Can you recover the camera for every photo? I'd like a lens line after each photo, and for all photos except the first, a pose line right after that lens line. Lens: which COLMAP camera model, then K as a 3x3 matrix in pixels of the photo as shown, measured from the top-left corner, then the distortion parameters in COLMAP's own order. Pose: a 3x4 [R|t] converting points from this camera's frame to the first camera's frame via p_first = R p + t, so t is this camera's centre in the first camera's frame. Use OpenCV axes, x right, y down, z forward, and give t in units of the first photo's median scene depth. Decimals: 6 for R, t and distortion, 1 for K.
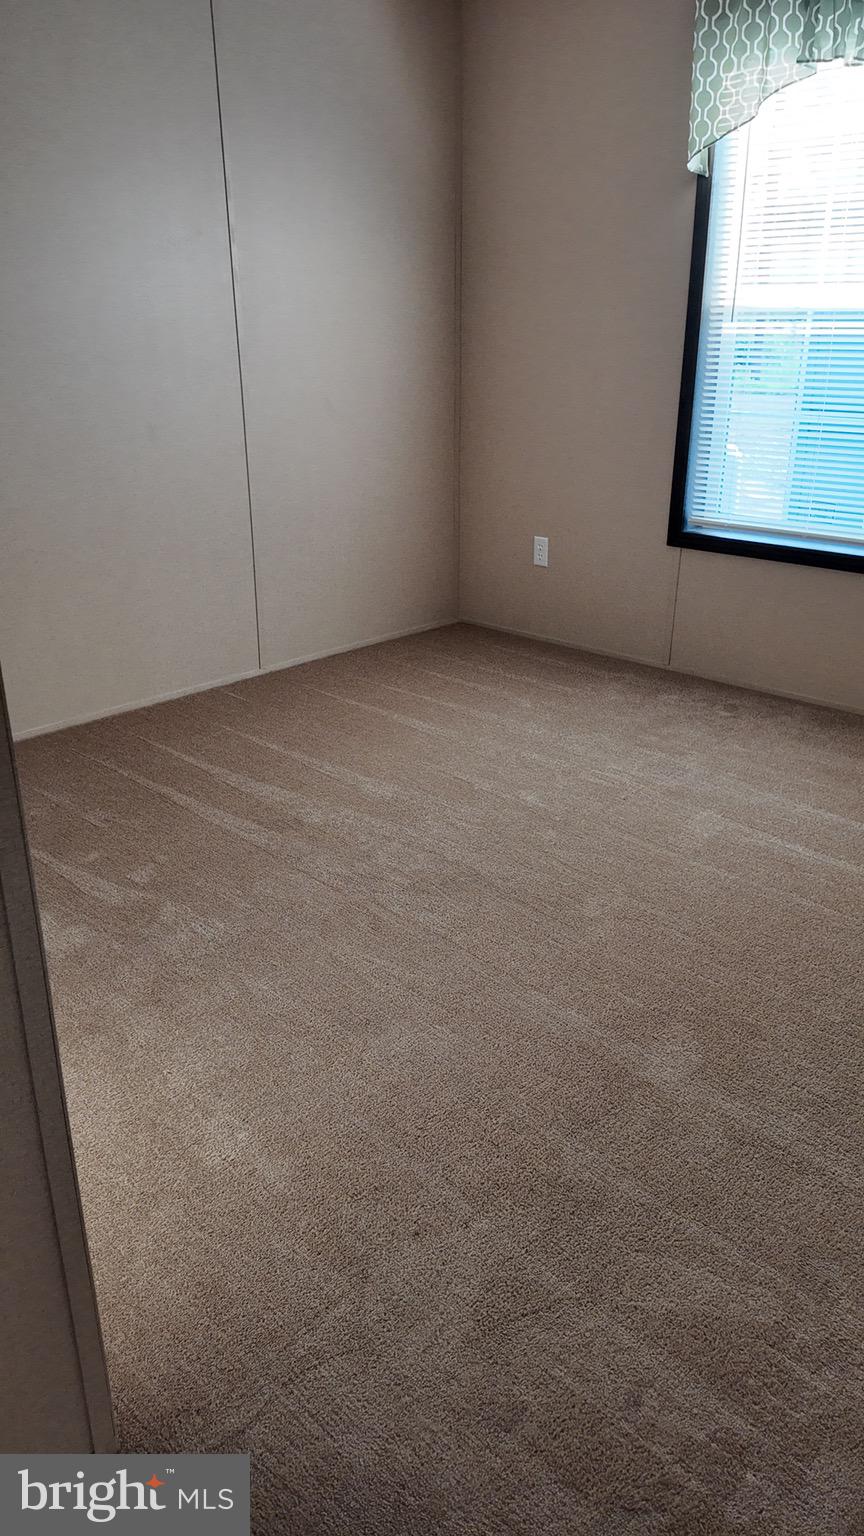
lens RADIAL K [[1115.7, 0, 435.6], [0, 1115.7, 764.9], [0, 0, 1]] dist [0.126040, -0.185426]
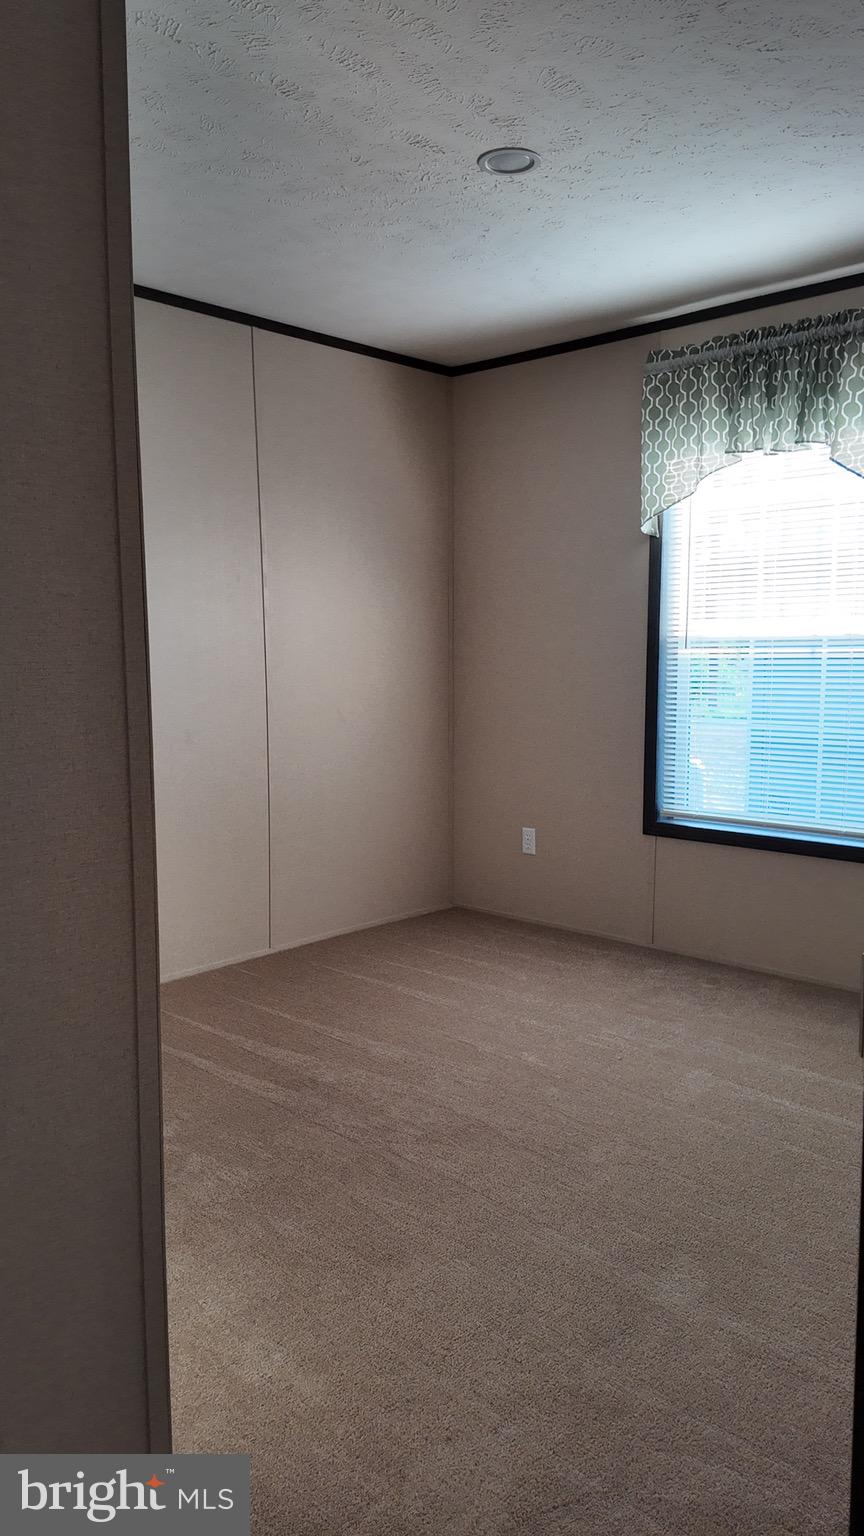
lens RADIAL K [[1115.7, 0, 435.6], [0, 1115.7, 764.9], [0, 0, 1]] dist [0.126040, -0.185426]
pose [[0.999829, -0.001640, 0.018439, -0.025224], [0.006624, 0.961814, -0.273625, 0.052815], [-0.017286, 0.273700, 0.961660, -0.100705]]
